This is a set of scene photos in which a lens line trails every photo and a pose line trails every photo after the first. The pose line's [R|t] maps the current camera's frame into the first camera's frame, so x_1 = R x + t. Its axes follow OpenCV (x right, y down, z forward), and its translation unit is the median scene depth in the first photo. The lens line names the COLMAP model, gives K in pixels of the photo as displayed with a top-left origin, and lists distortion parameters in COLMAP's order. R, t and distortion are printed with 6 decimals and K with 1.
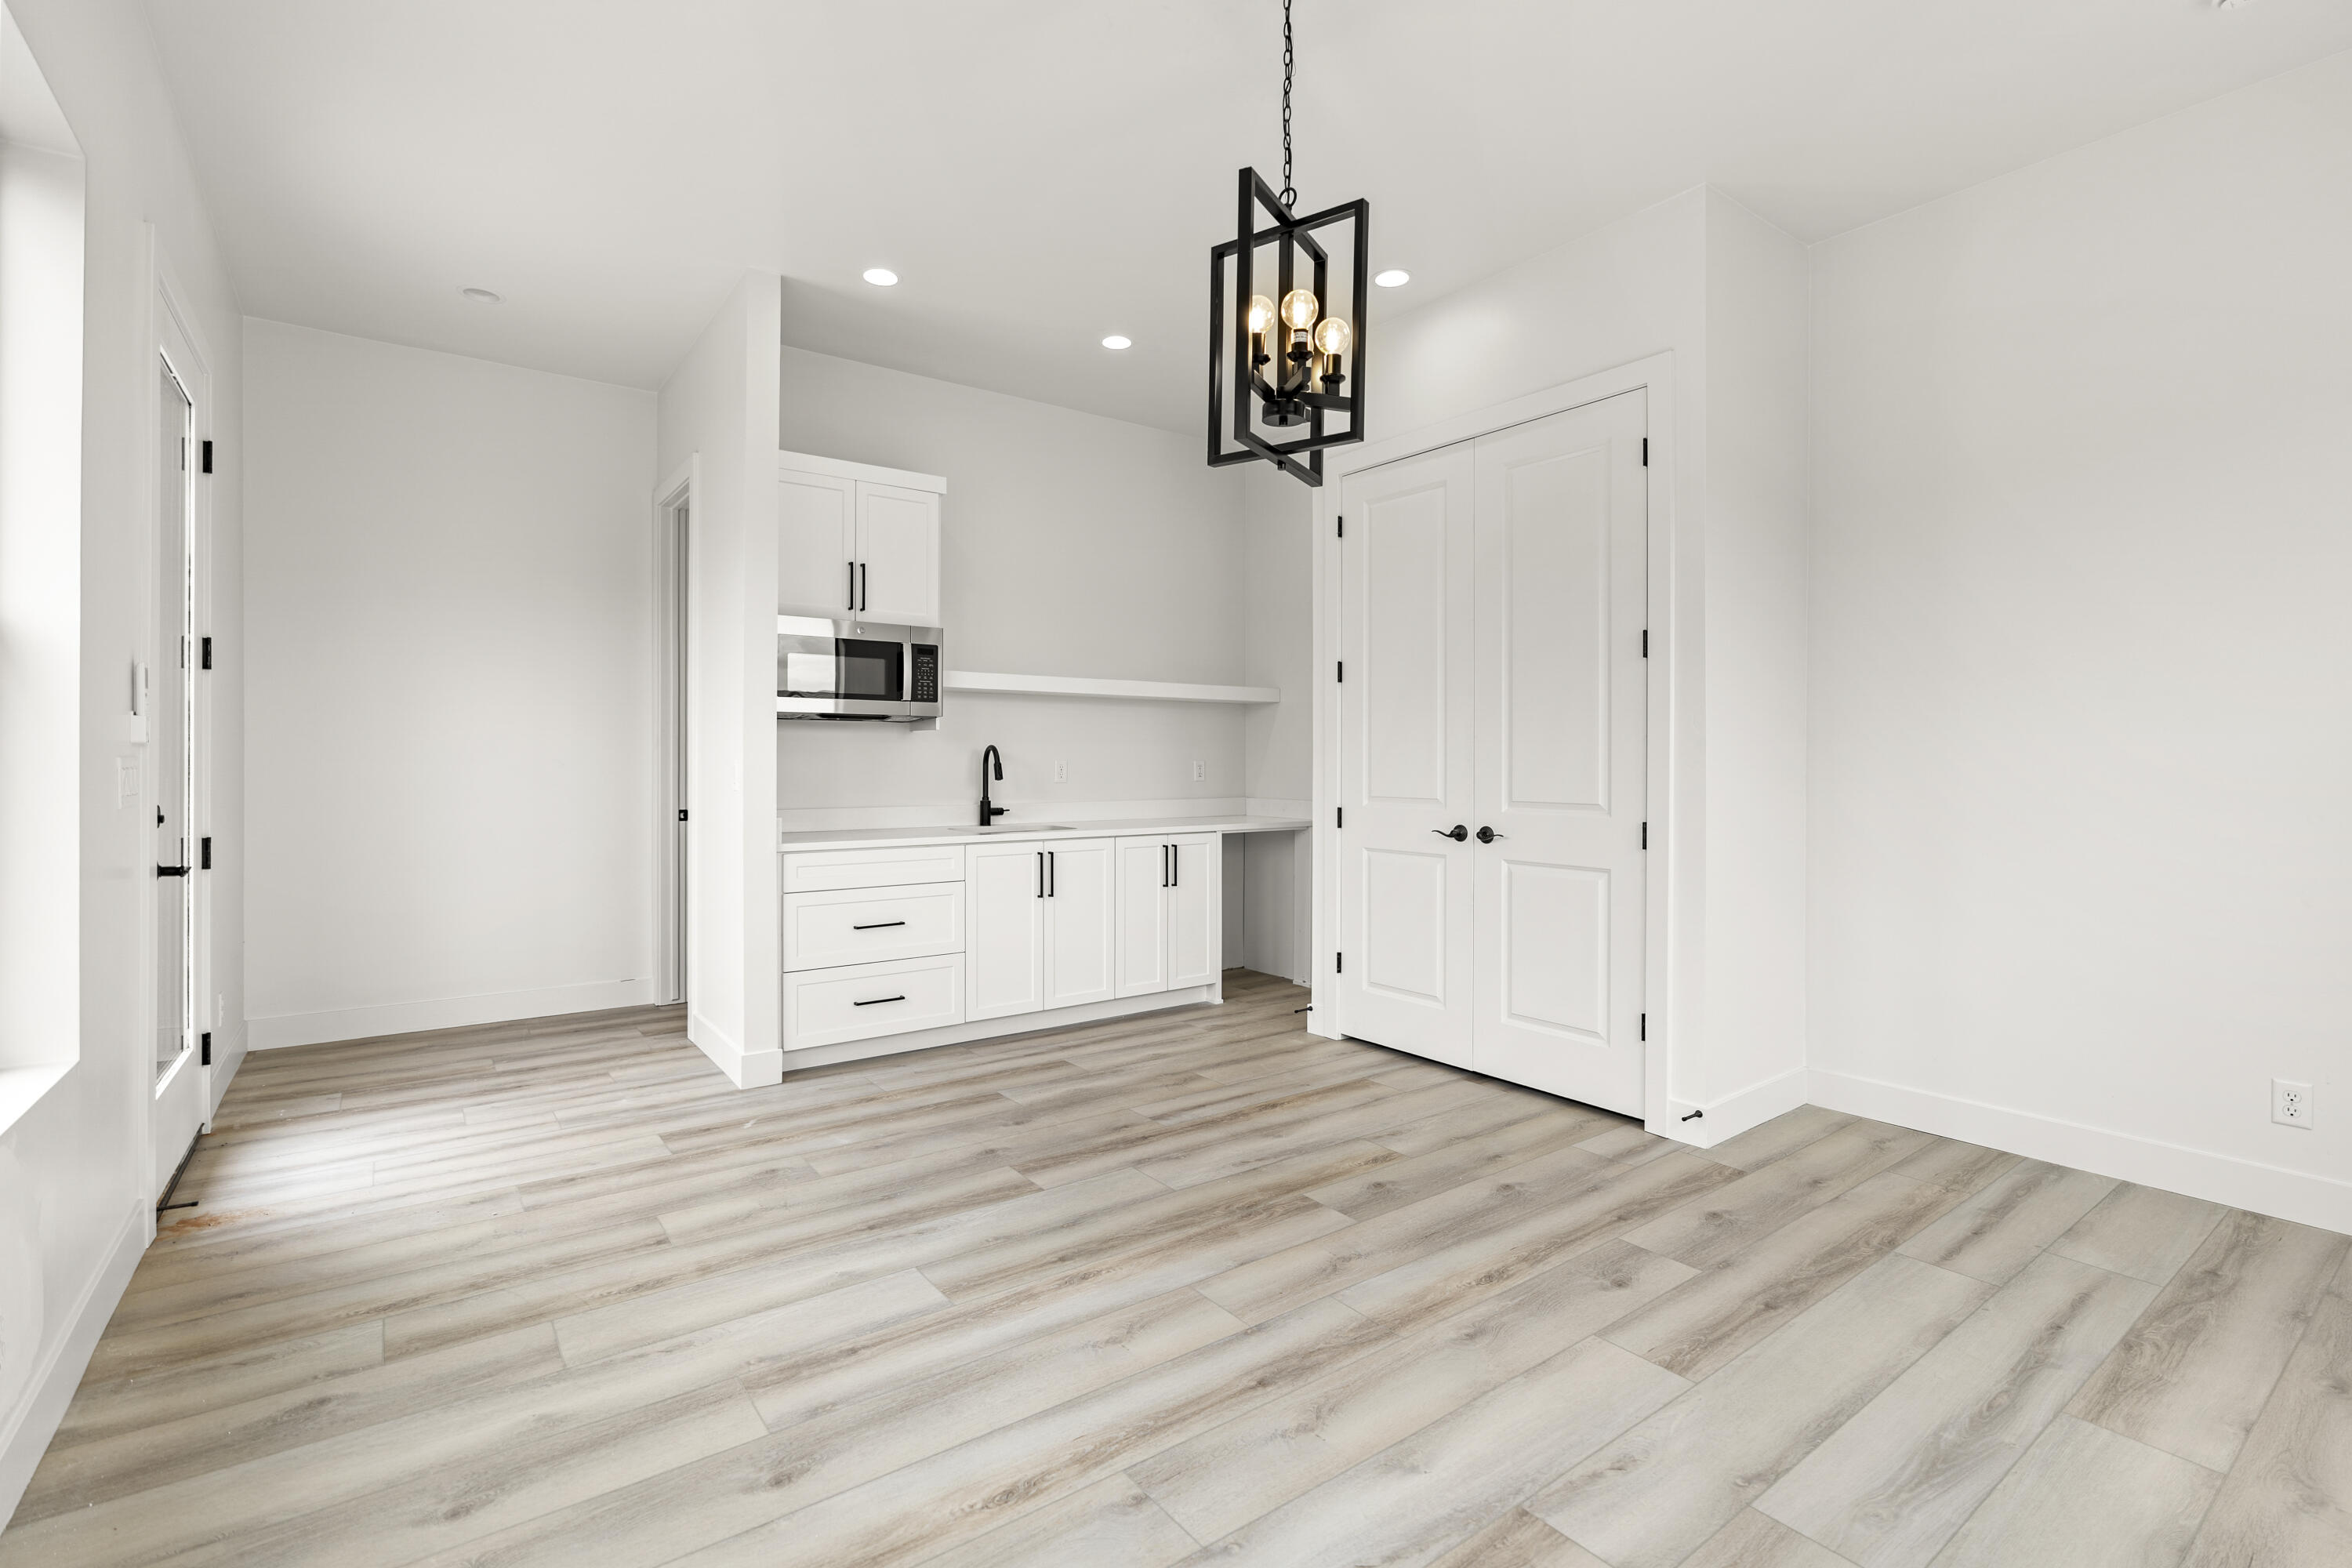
lens RADIAL K [[1052.2, 0, 1169.5], [0, 1052.2, 755.0], [0, 0, 1]] dist [-0.003716, 0.000120]
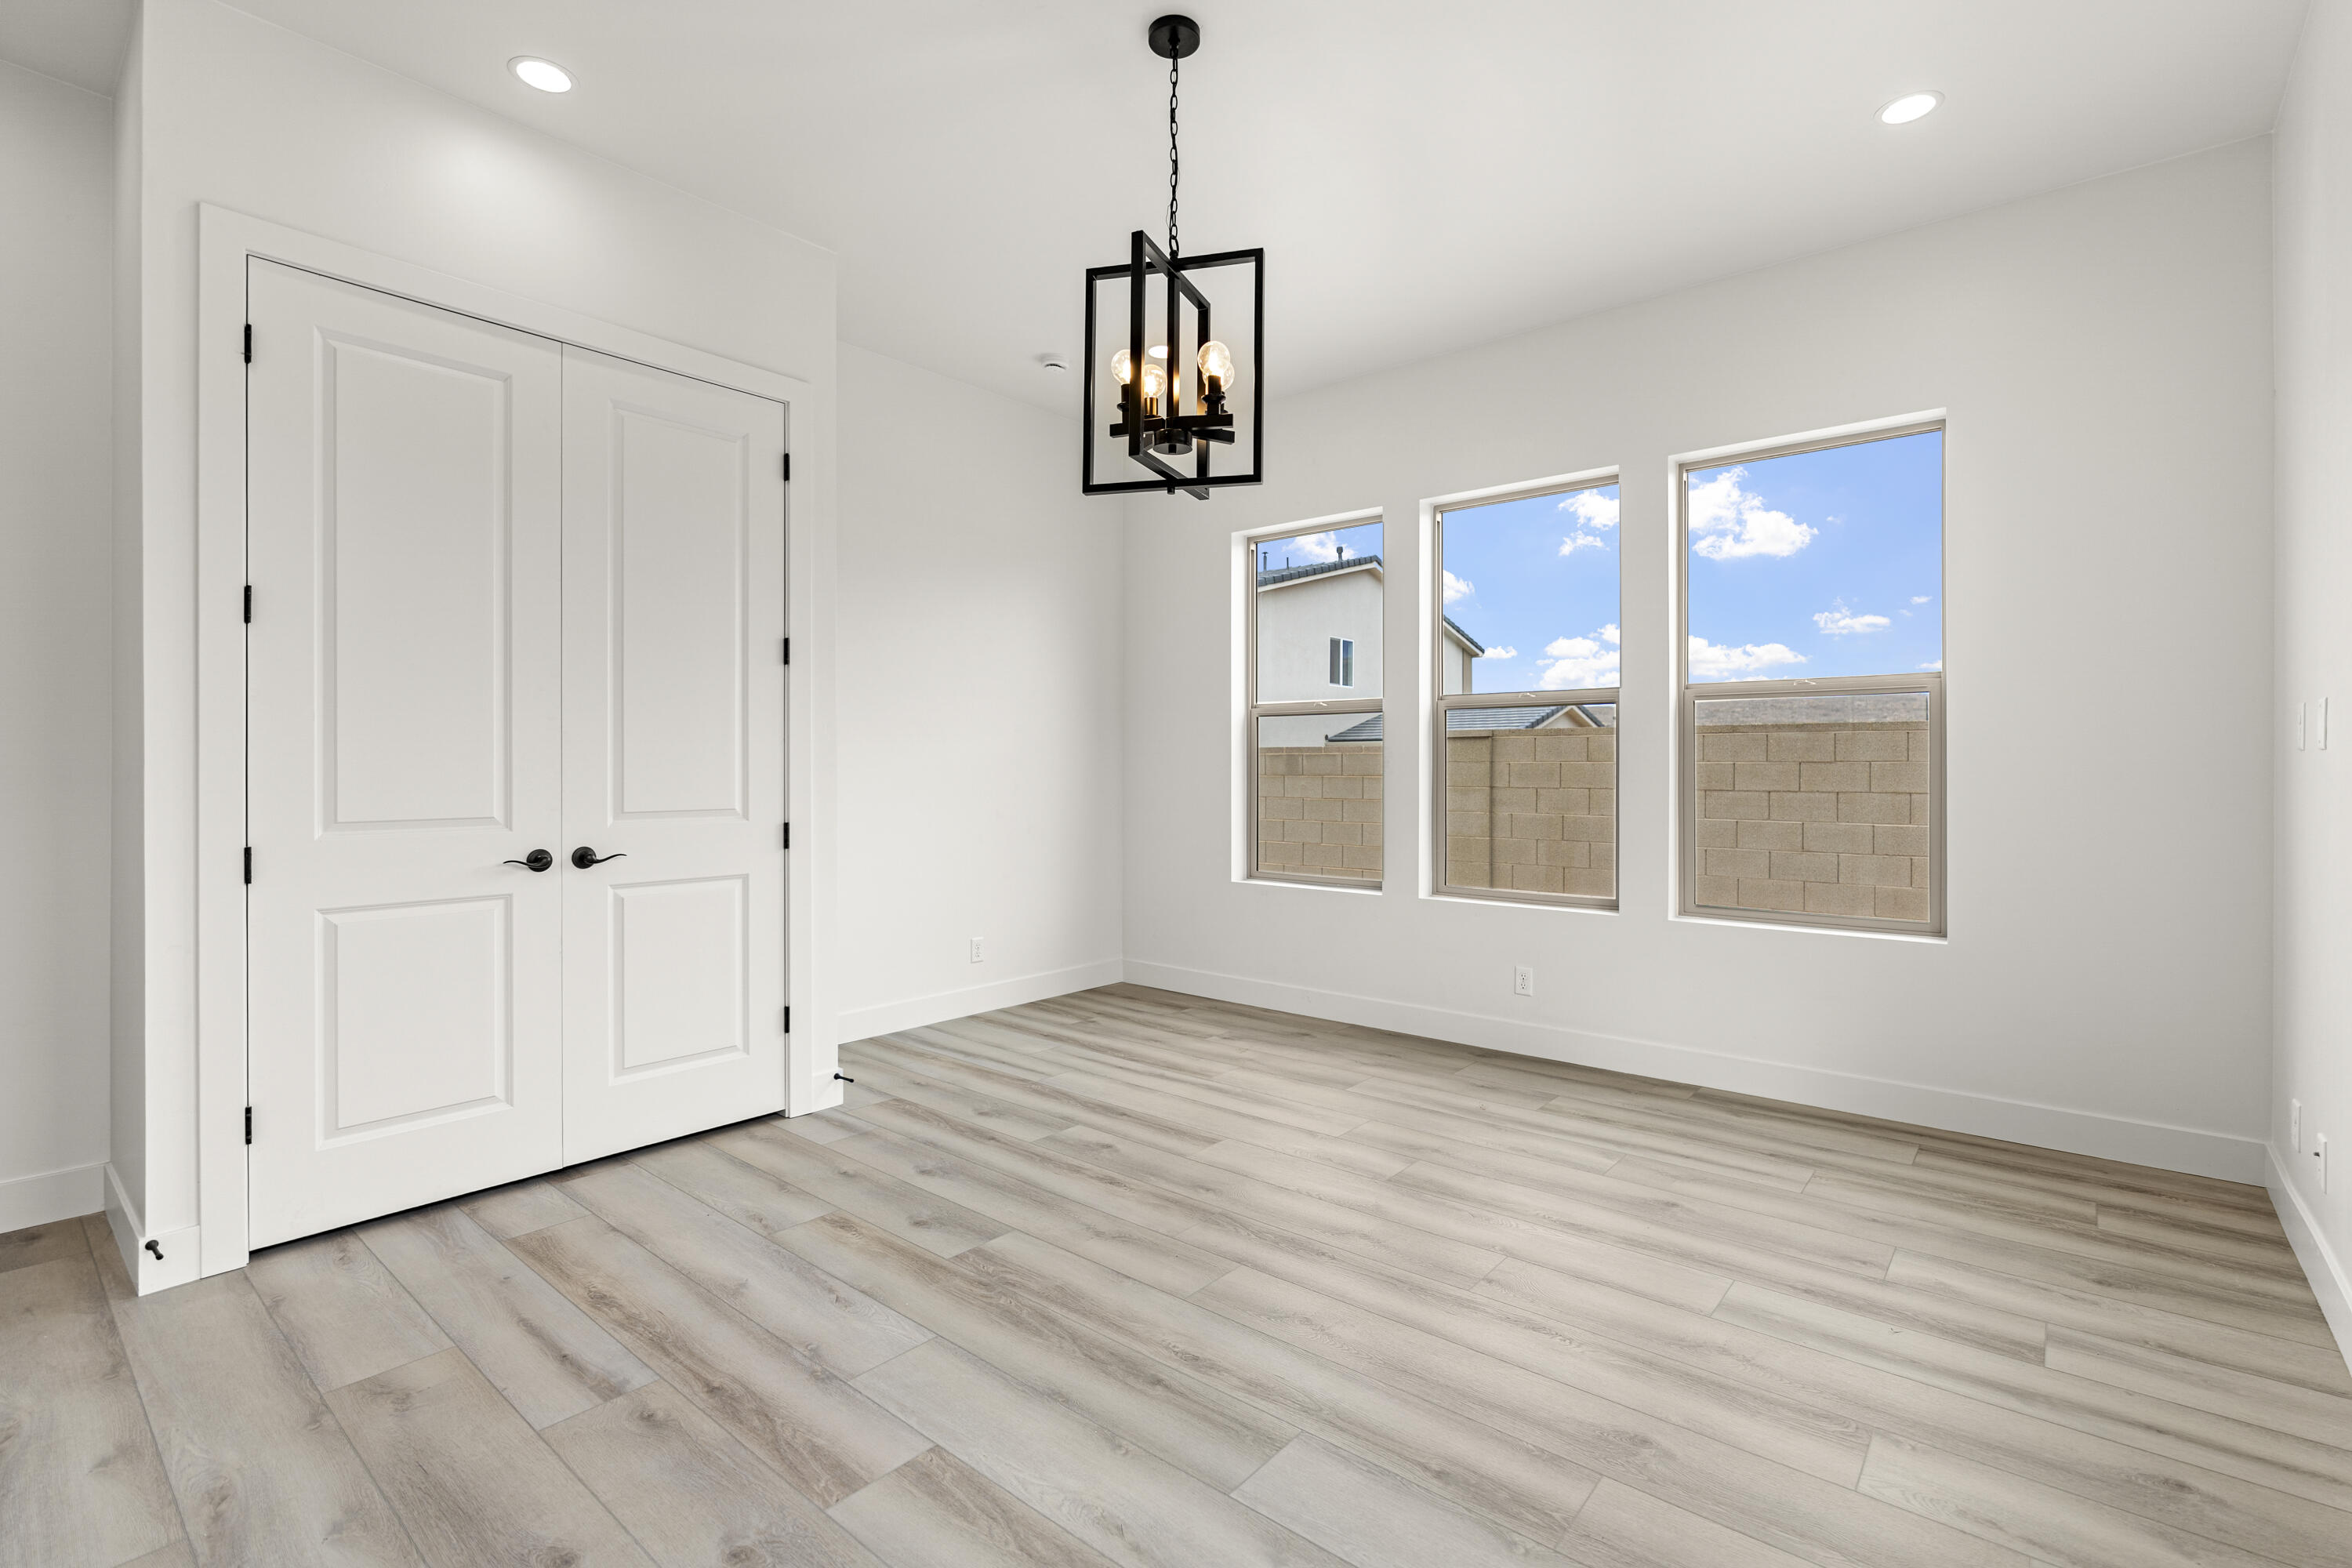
lens RADIAL K [[1067.2, 0, 1178.4], [0, 1067.2, 767.6], [0, 0, 1]] dist [-0.008053, 0.000397]
pose [[-0.231919, -0.003797, 0.972728, -0.765592], [-0.007049, 0.999973, 0.002222, 0.004510], [-0.972710, -0.006342, -0.231940, 1.001369]]
